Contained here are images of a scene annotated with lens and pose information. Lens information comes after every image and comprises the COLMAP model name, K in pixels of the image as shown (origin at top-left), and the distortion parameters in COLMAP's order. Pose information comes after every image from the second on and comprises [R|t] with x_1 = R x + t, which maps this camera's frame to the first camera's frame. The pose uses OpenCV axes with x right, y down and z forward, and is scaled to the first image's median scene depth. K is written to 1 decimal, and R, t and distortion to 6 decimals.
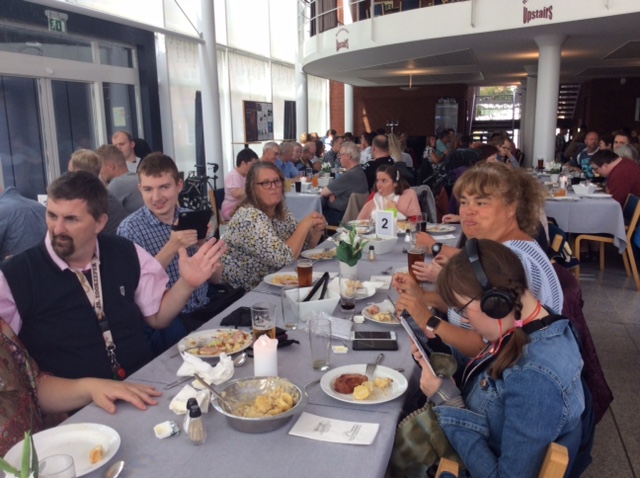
lens RADIAL K [[598.0, 0, 316.7], [0, 598.0, 240.6], [0, 0, 1]] dist [0.017232, 0.000000]
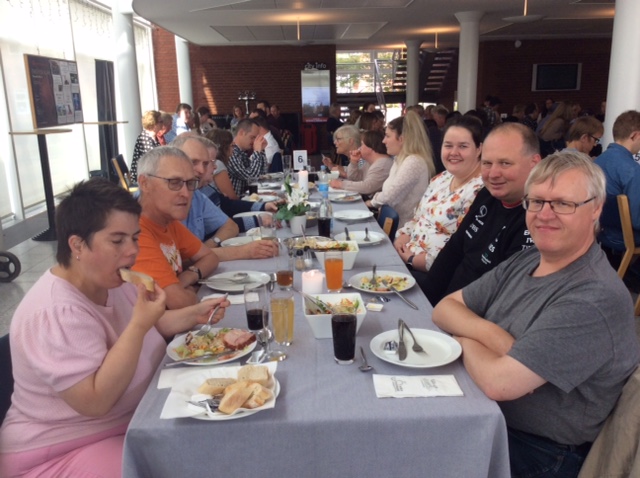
lens RADIAL K [[598.0, 0, 321.8], [0, 598.0, 236.7], [0, 0, 1]] dist [0.017232, 0.000000]
pose [[0.944133, -0.080464, 0.319590, -0.047577], [0.069416, 0.996534, 0.045833, -0.061849], [-0.322170, -0.021088, 0.946447, 0.330869]]
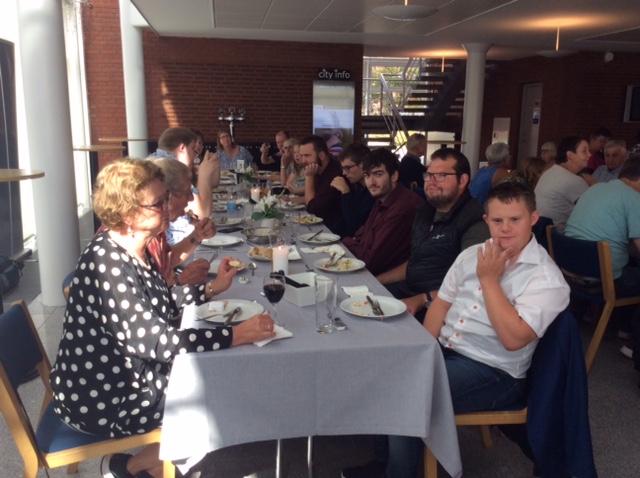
lens RADIAL K [[598.0, 0, 321.9], [0, 598.0, 240.5], [0, 0, 1]] dist [0.017232, 0.000000]
pose [[0.895557, -0.063338, 0.440417, -0.037862], [0.057276, 0.997992, 0.027058, -0.129660], [-0.441246, 0.000994, 0.897386, 0.670147]]
